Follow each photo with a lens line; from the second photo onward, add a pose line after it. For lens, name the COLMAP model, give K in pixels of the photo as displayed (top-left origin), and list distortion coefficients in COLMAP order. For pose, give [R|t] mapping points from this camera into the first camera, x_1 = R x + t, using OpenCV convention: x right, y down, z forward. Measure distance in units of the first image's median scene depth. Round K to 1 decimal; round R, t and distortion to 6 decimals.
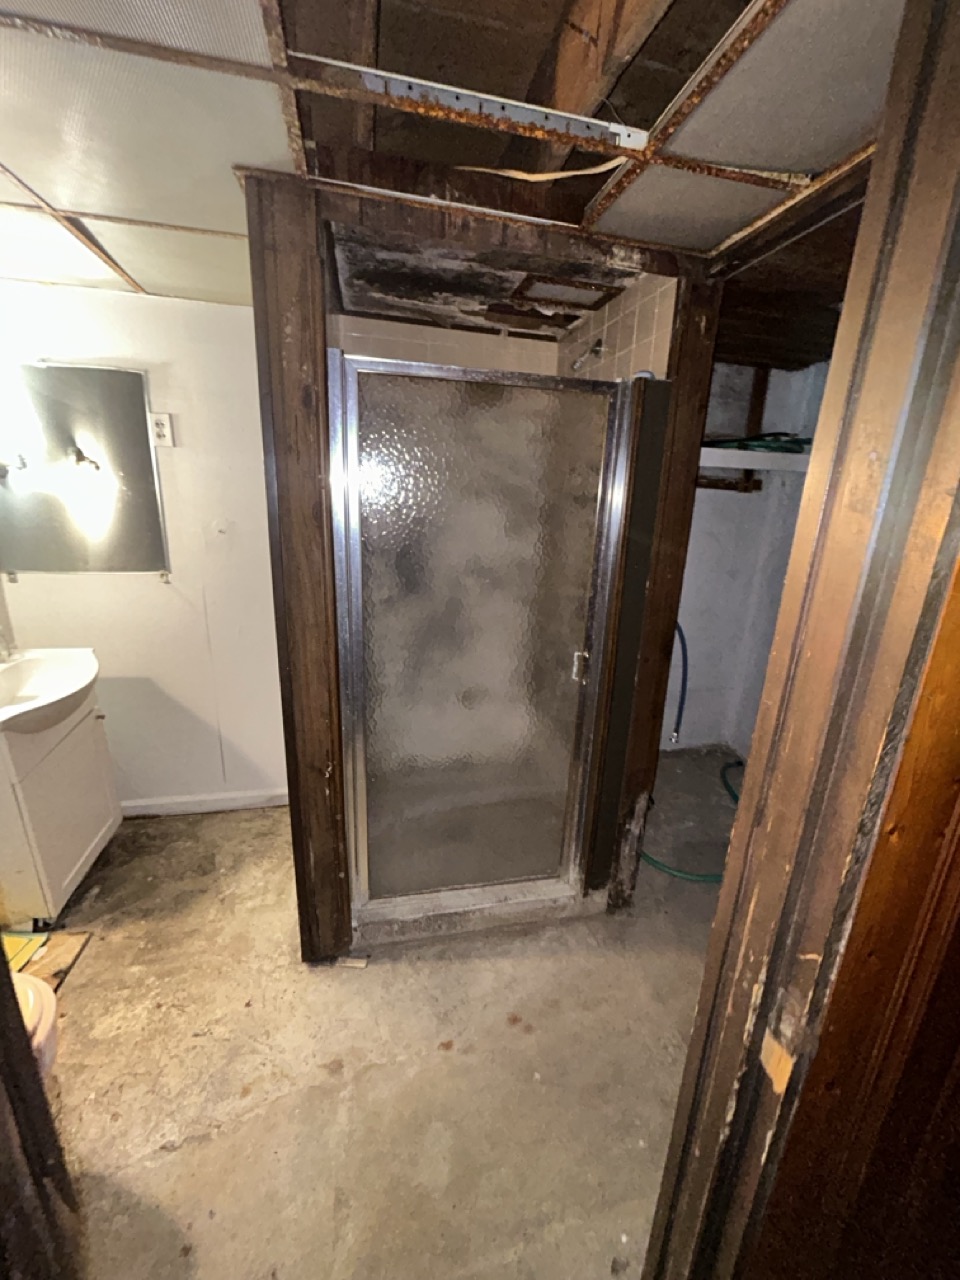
lens RADIAL K [[522.1, 0, 484.6], [0, 522.1, 635.2], [0, 0, 1]] dist [0.001570, 0.001114]
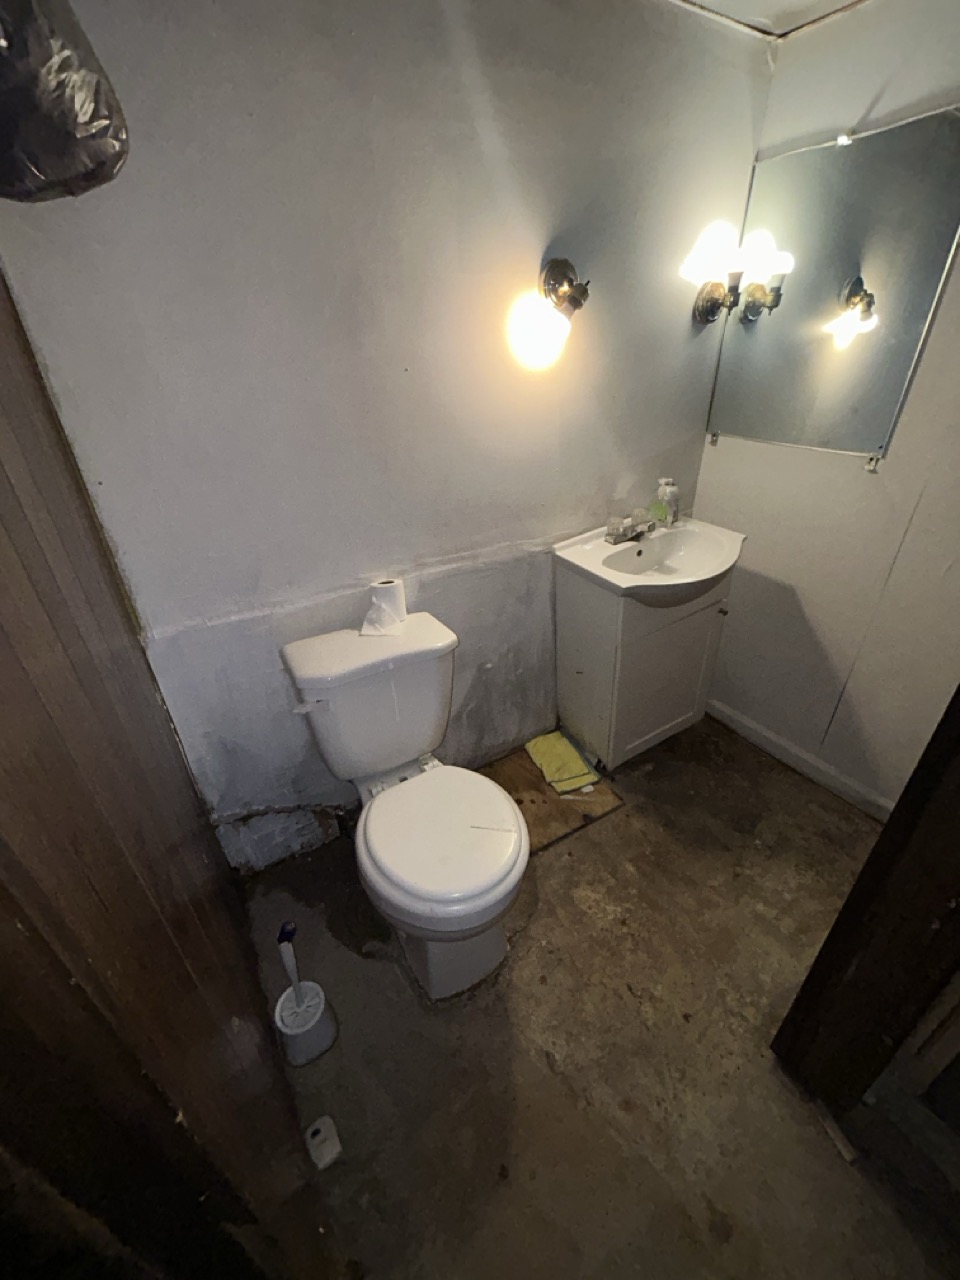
lens RADIAL K [[522.1, 0, 482.0], [0, 522.1, 640.5], [0, 0, 1]] dist [0.001570, 0.001114]
pose [[0.336364, 0.431748, -0.836930, -0.116380], [-0.230696, 0.899412, 0.371264, -0.042242], [0.913038, 0.068196, 0.402133, 0.301070]]
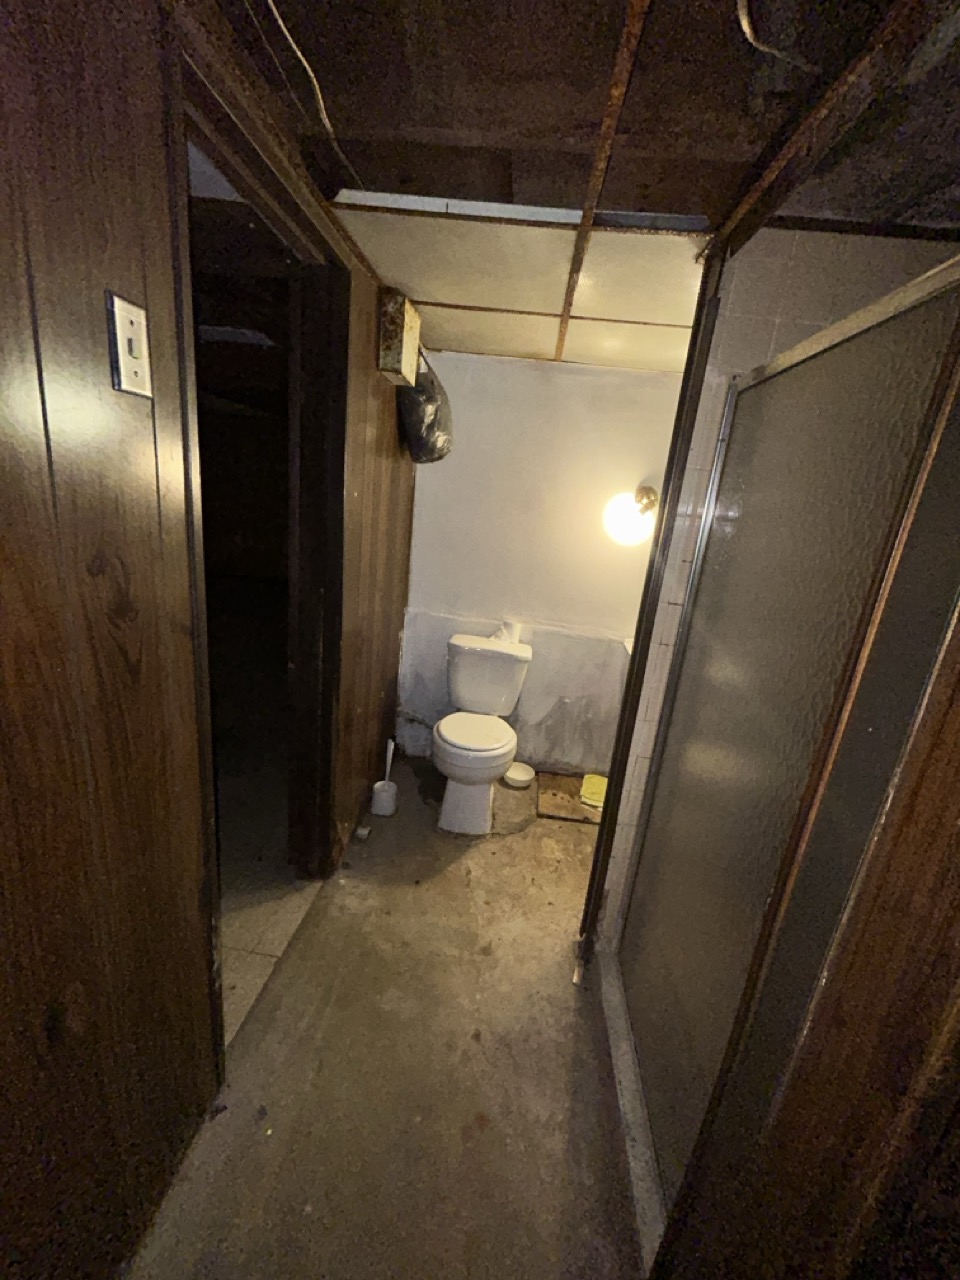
lens RADIAL K [[522.1, 0, 480.6], [0, 522.1, 643.2], [0, 0, 1]] dist [0.001570, 0.001114]
pose [[-0.295110, 0.195688, -0.935209, 0.598790], [-0.370265, 0.878895, 0.300743, -0.163541], [0.880803, 0.435028, -0.186914, 0.708300]]
